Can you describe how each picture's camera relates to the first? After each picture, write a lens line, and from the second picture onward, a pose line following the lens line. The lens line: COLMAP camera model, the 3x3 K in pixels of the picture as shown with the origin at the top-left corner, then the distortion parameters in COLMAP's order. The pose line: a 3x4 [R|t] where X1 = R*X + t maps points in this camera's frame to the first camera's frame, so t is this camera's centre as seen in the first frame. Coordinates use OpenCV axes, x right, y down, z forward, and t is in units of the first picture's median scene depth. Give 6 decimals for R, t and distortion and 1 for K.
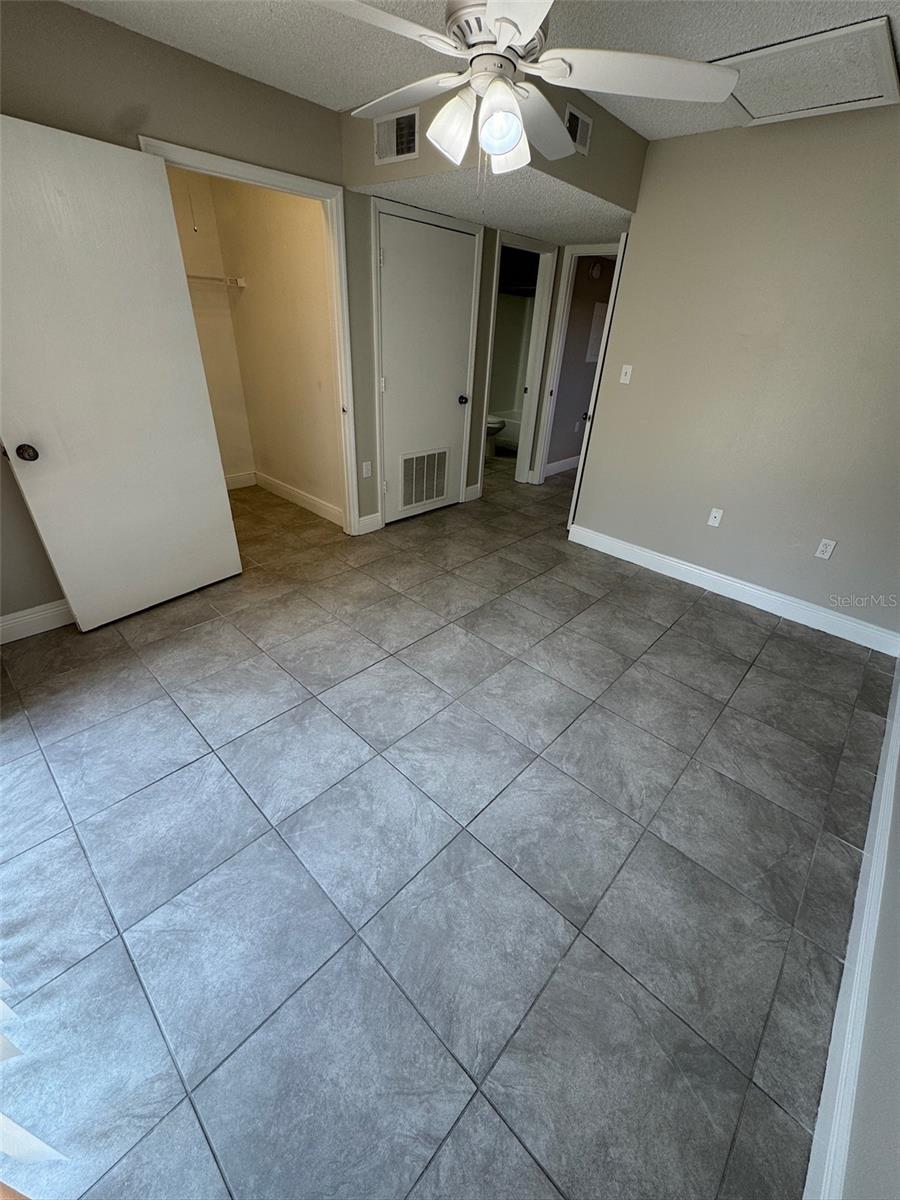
lens RADIAL K [[479.8, 0, 453.2], [0, 479.8, 600.1], [0, 0, 1]] dist [-0.001408, 0.000215]
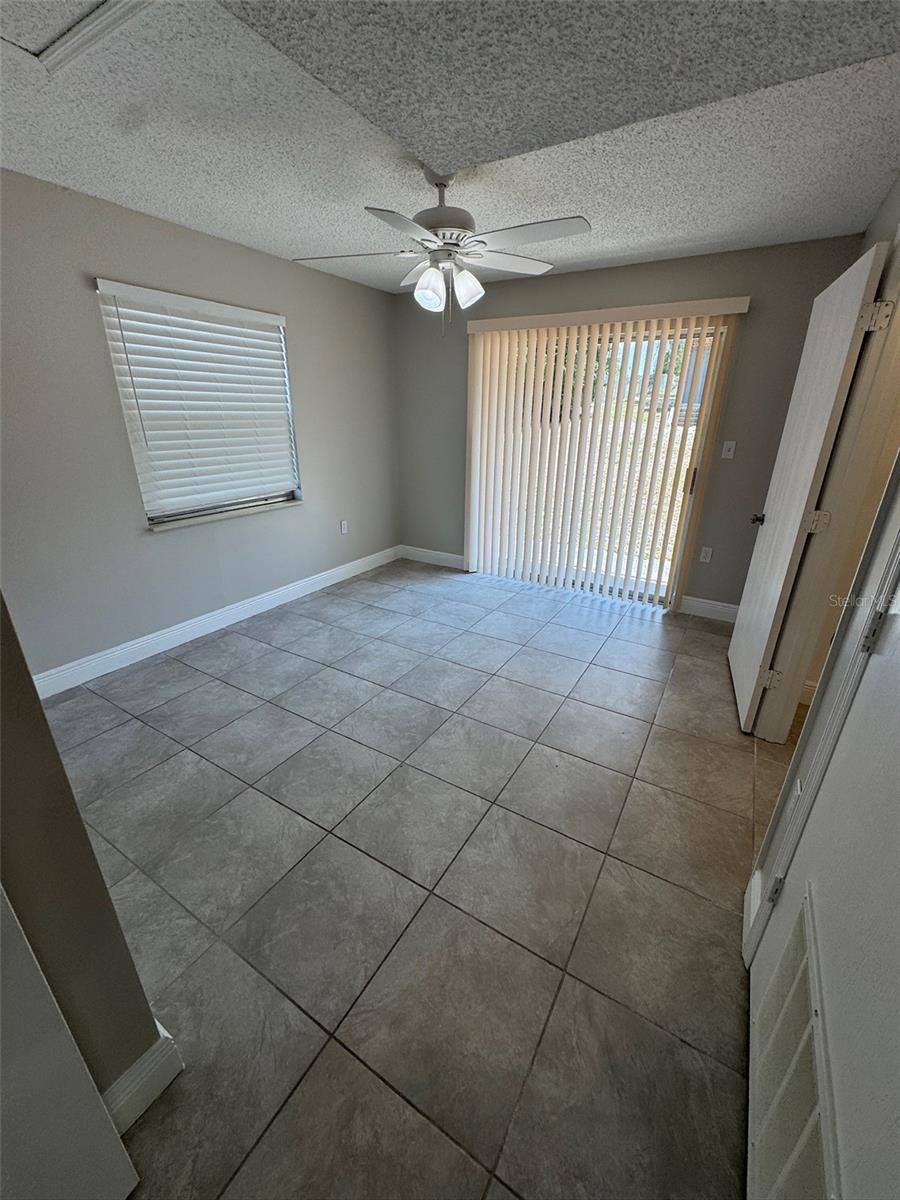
lens RADIAL K [[483.7, 0, 456.0], [0, 483.7, 575.6], [0, 0, 1]] dist [-0.017622, -0.000166]
pose [[-0.975198, 0.001613, -0.221327, 0.221892], [-0.165801, 0.657112, 0.735332, -0.895872], [0.146622, 0.753791, -0.640547, 1.555175]]
